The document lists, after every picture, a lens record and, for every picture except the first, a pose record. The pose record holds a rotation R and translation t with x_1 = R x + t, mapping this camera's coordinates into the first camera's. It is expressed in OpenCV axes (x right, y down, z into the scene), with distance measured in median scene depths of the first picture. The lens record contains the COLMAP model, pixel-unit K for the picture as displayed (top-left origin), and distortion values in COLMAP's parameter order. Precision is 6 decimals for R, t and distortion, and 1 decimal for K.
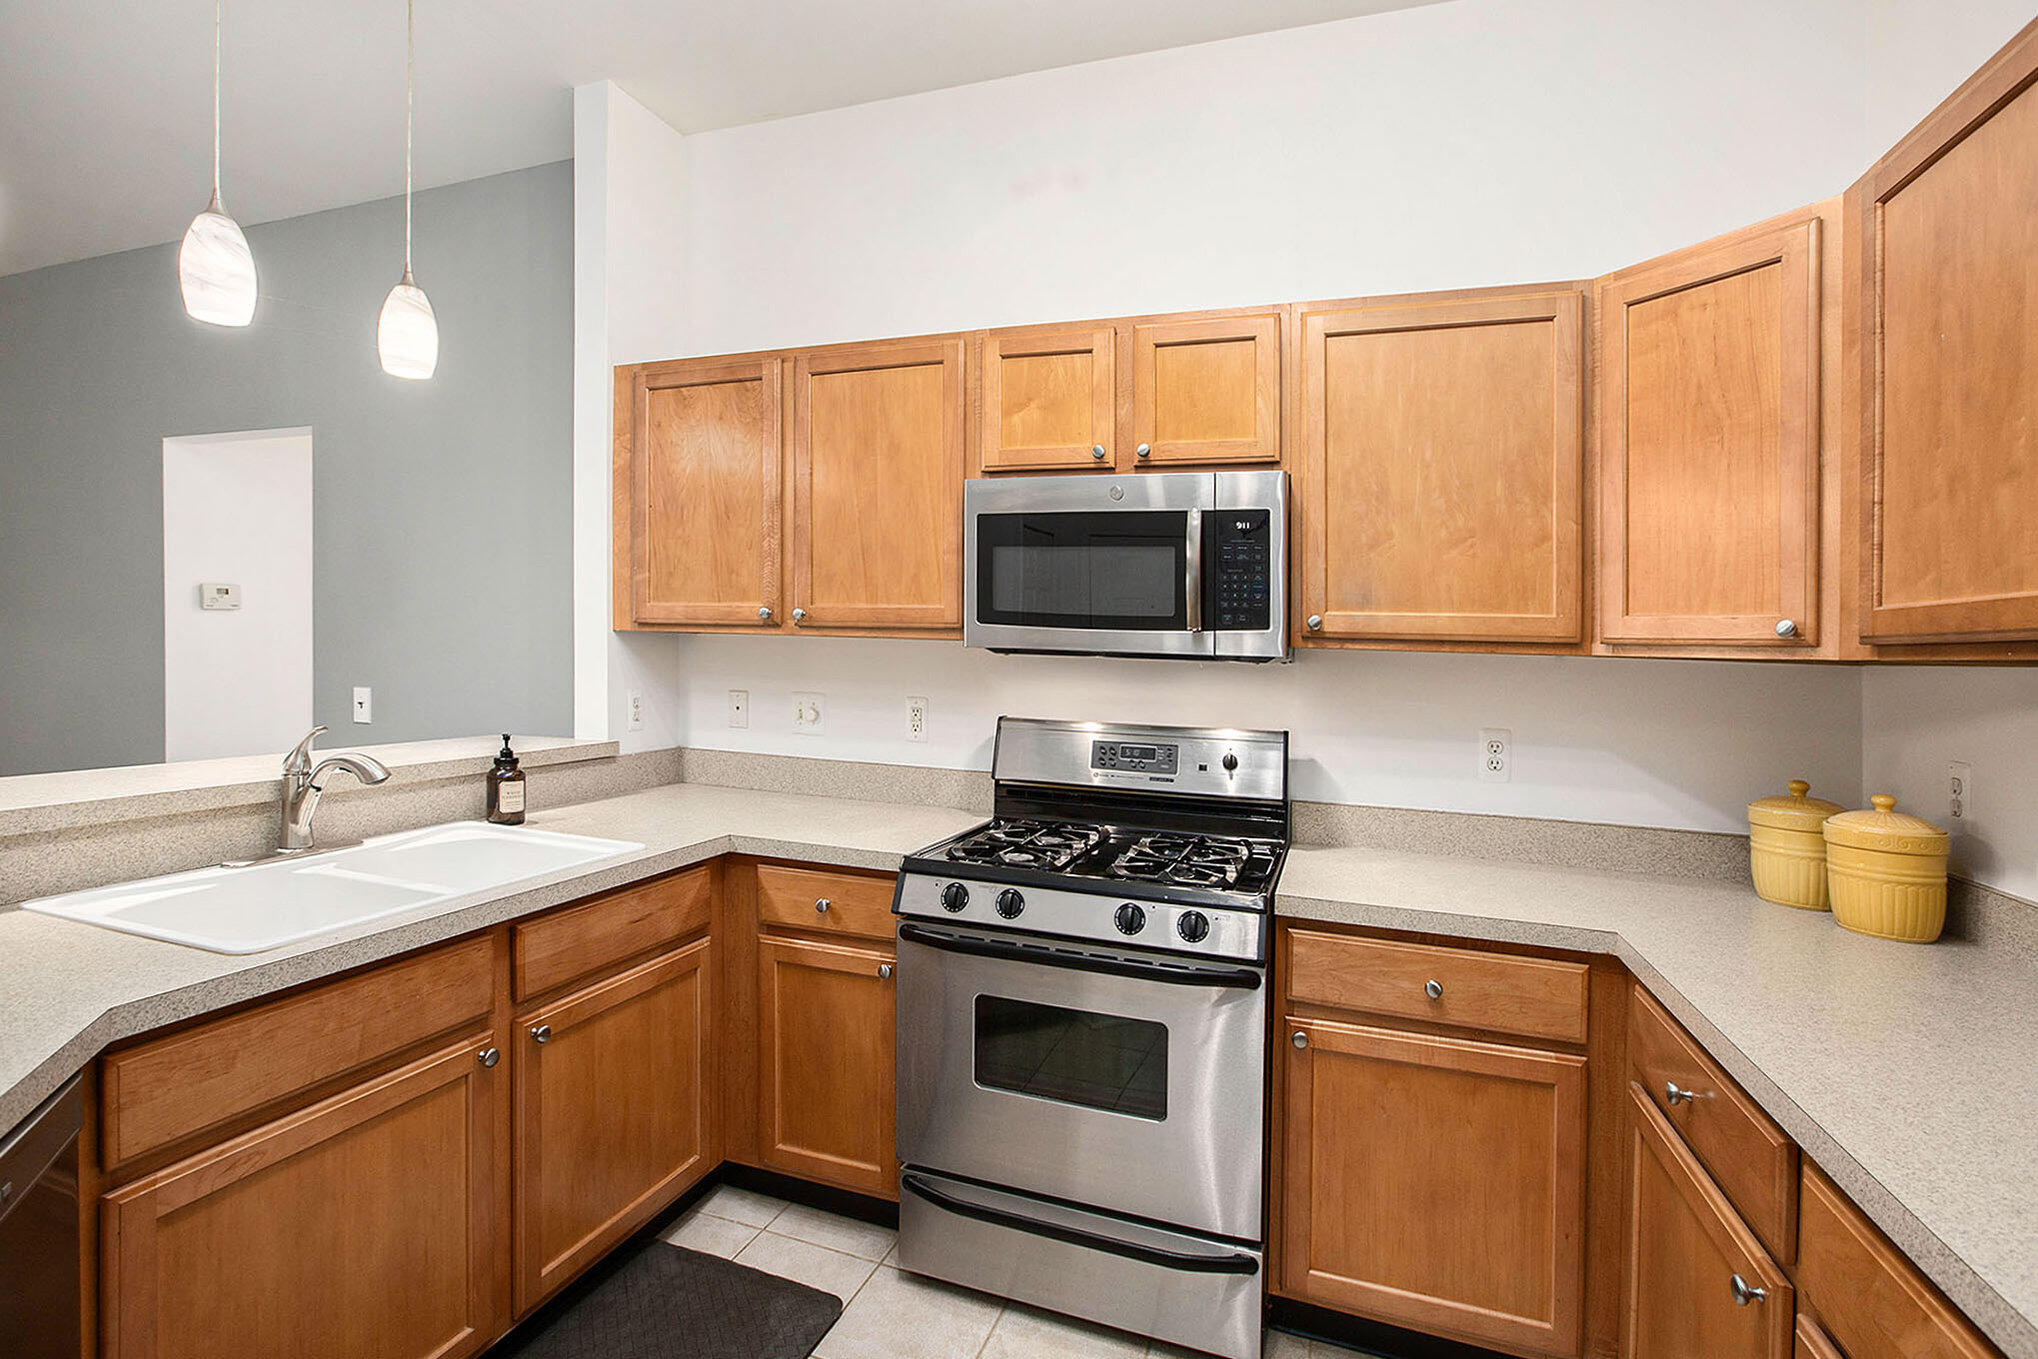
lens RADIAL K [[941.1, 0, 986.8], [0, 941.1, 656.9], [0, 0, 1]] dist [-0.036689, 0.001339]
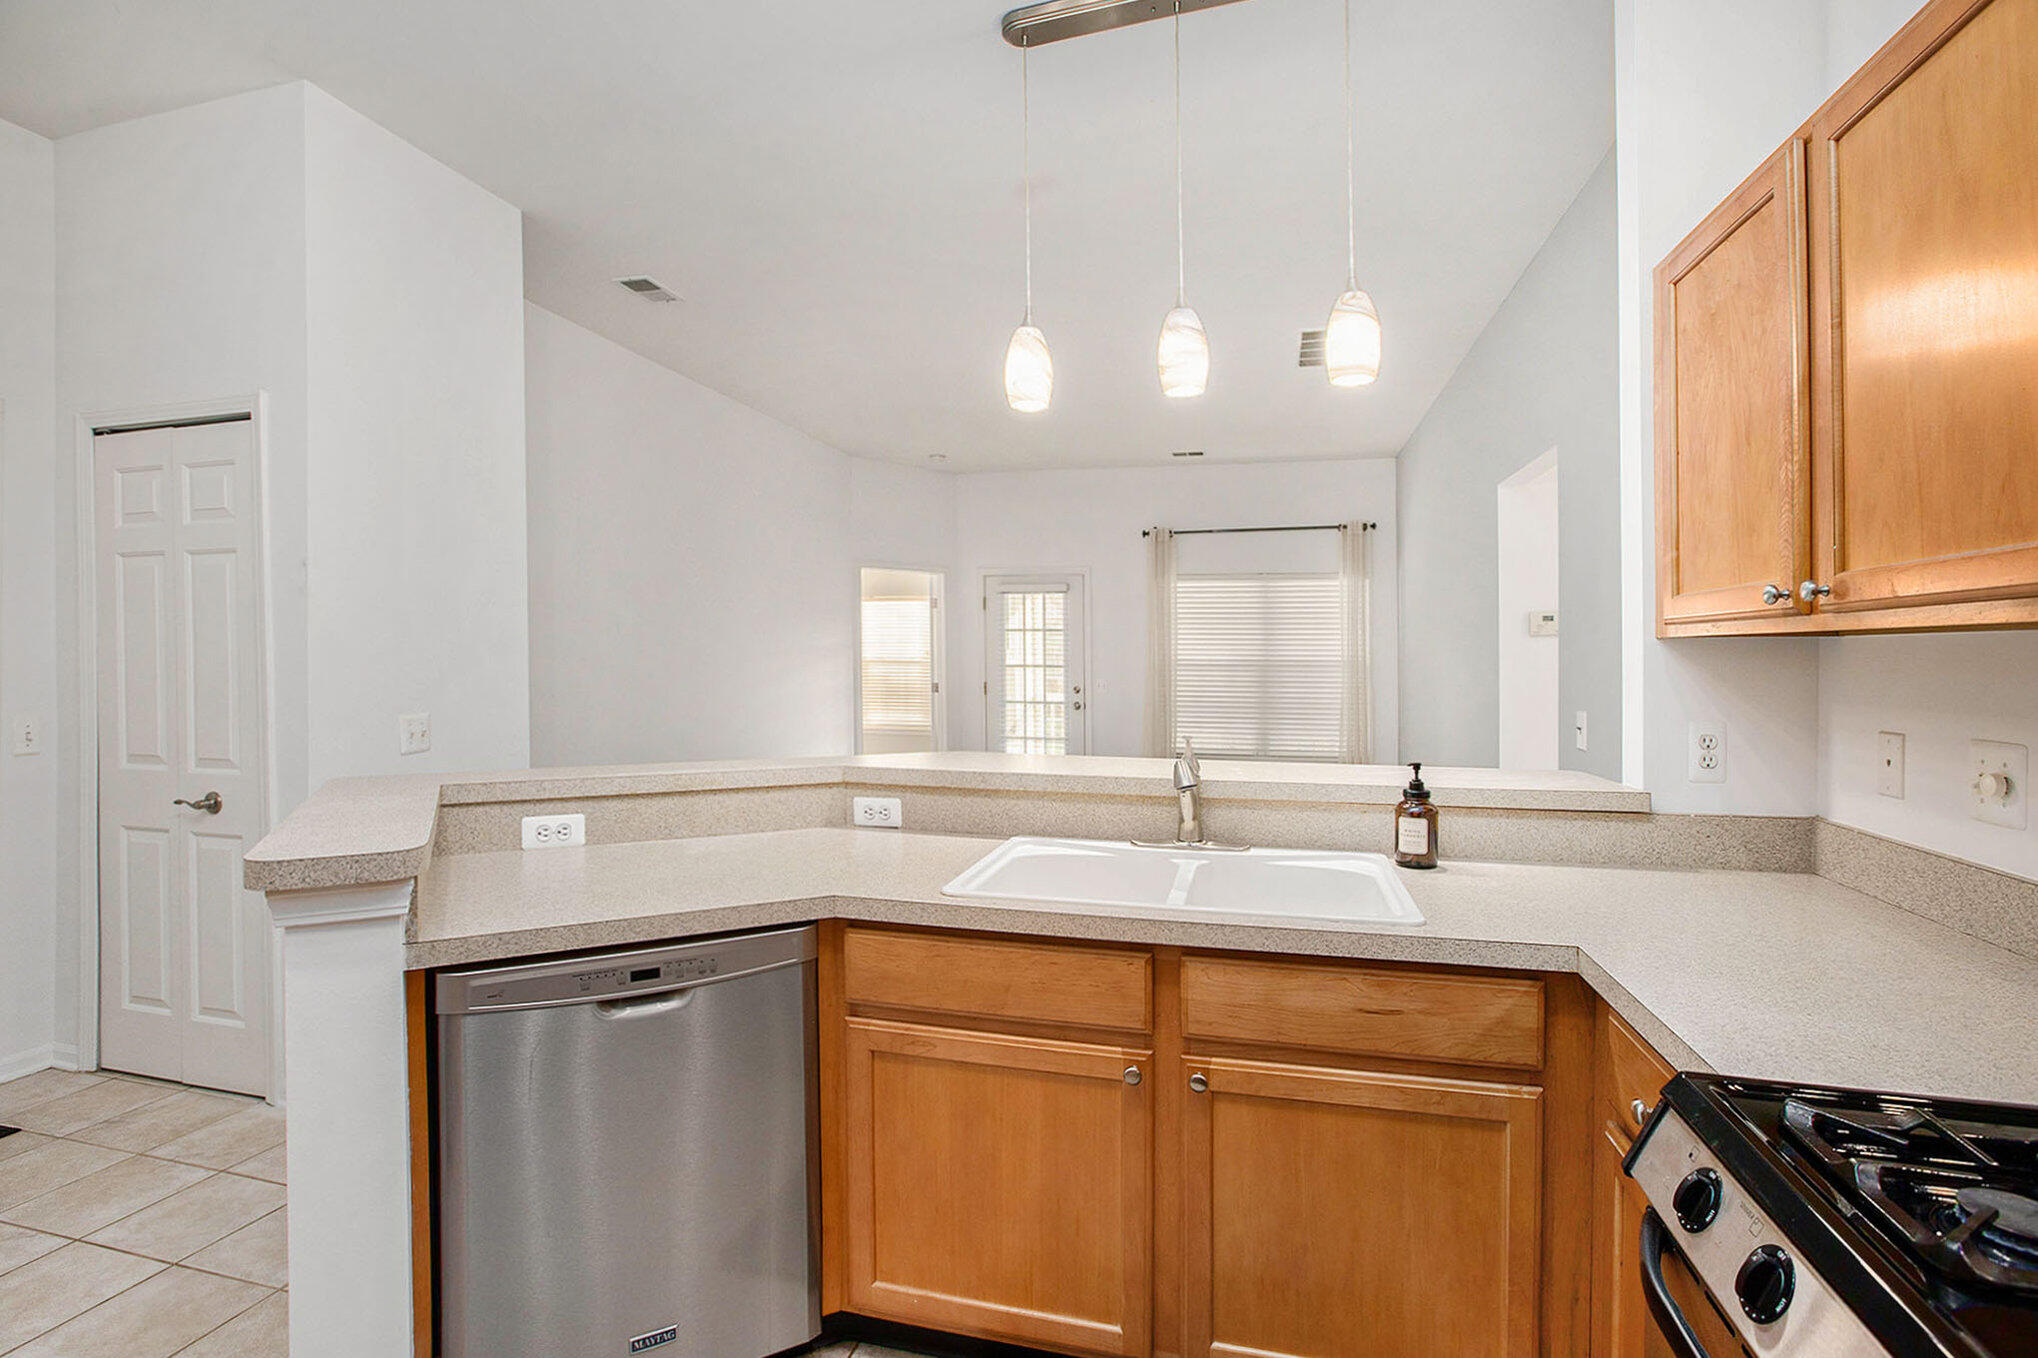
lens RADIAL K [[941.1, 0, 1023.5], [0, 941.1, 678.0], [0, 0, 1]] dist [-0.036689, 0.001339]
pose [[0.096091, -0.006393, -0.995352, 0.319116], [-0.003017, 0.999973, -0.006714, 0.011008], [0.995368, 0.003648, 0.096069, 0.556188]]
